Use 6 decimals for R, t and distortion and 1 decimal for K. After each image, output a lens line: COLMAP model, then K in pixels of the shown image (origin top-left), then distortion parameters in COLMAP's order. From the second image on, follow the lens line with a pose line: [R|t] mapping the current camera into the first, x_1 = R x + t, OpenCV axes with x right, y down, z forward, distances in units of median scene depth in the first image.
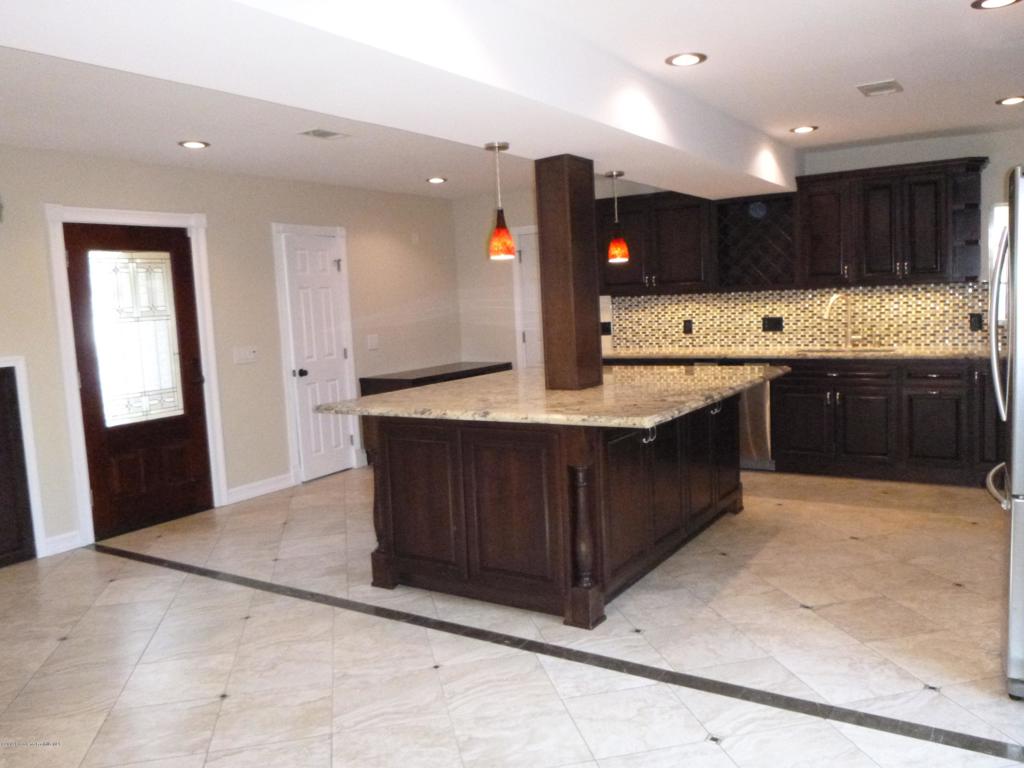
lens RADIAL K [[818.5, 0, 517.0], [0, 818.5, 383.7], [0, 0, 1]] dist [-0.007502, -0.006241]
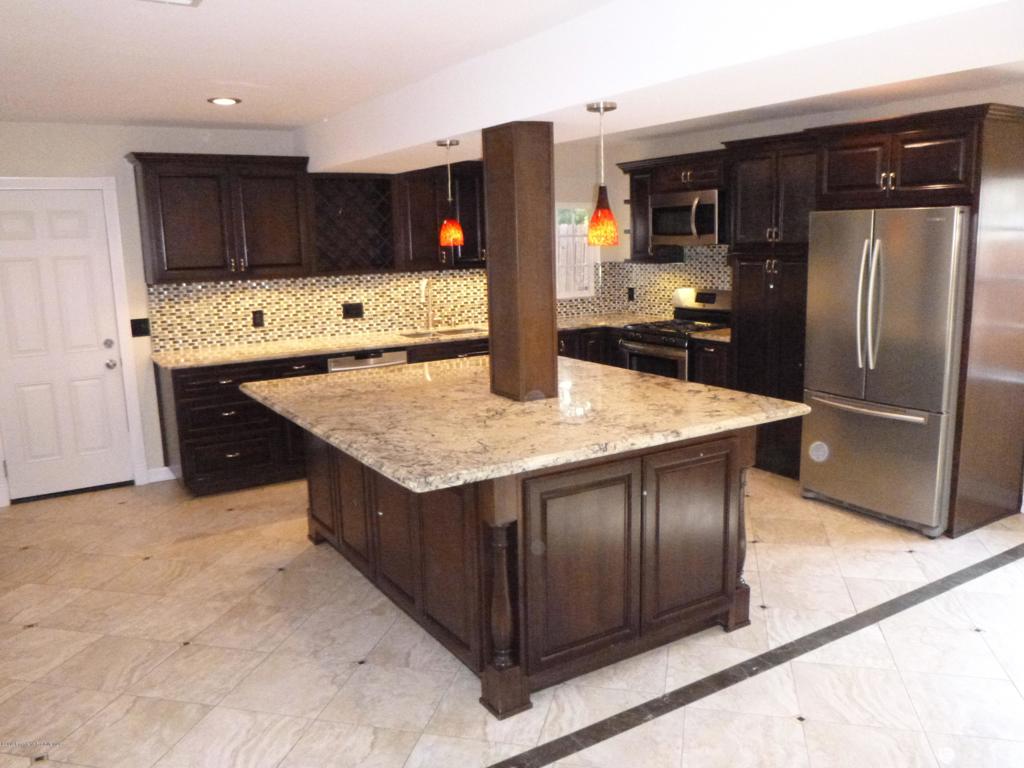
lens RADIAL K [[818.5, 0, 516.4], [0, 818.5, 384.4], [0, 0, 1]] dist [-0.007502, -0.006241]
pose [[0.436515, -0.128566, 0.890464, -0.460528], [0.100935, 0.990487, 0.093527, -0.057828], [-0.894017, 0.049053, 0.445339, 0.414391]]
